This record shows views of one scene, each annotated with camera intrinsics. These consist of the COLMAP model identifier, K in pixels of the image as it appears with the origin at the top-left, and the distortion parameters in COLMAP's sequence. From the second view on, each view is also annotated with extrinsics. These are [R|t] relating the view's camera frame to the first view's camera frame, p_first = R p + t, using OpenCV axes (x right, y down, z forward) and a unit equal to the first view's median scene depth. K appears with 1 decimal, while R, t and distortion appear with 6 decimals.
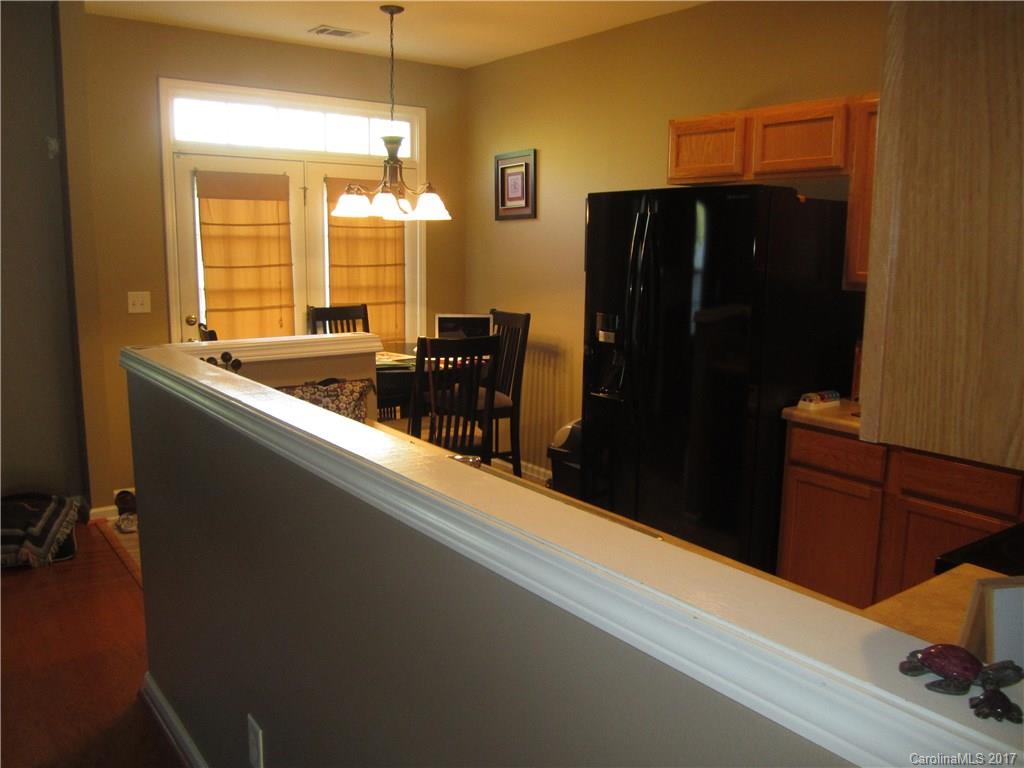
lens RADIAL K [[838.7, 0, 510.4], [0, 838.7, 378.2], [0, 0, 1]] dist [-0.053532, 0.013636]
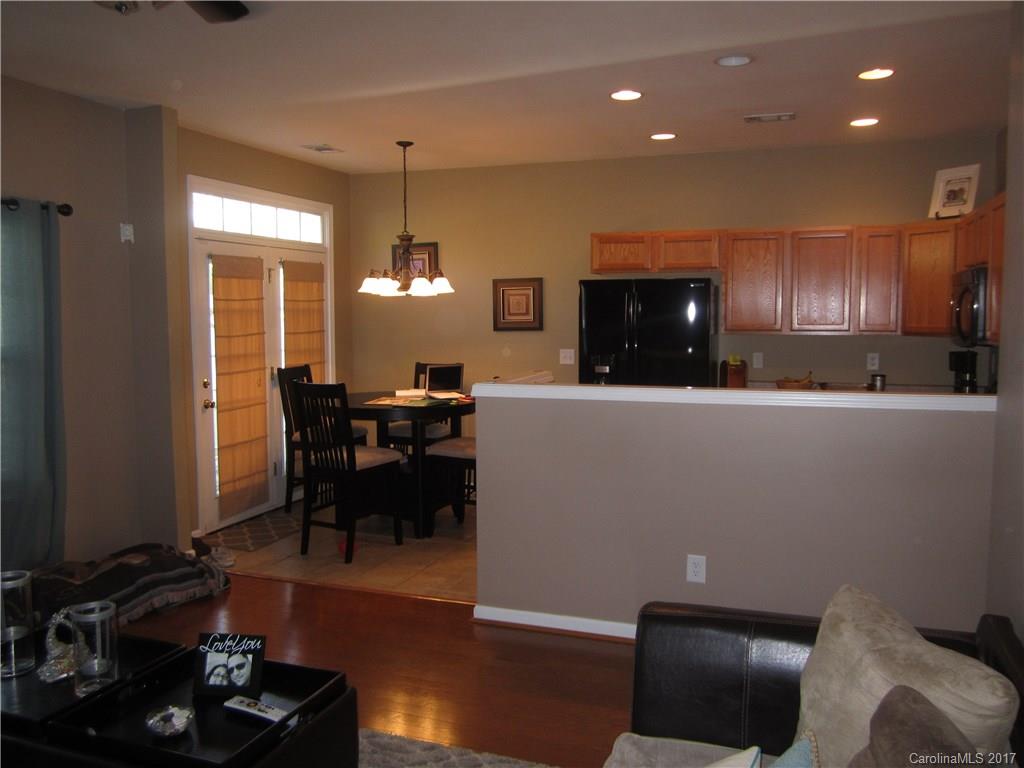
lens RADIAL K [[838.7, 0, 514.5], [0, 838.7, 386.1], [0, 0, 1]] dist [-0.053532, 0.013636]
pose [[0.830842, -0.066612, 0.552507, -0.635965], [0.103840, 0.993931, -0.036319, 0.018268], [-0.546735, 0.087547, 0.832716, -0.172120]]
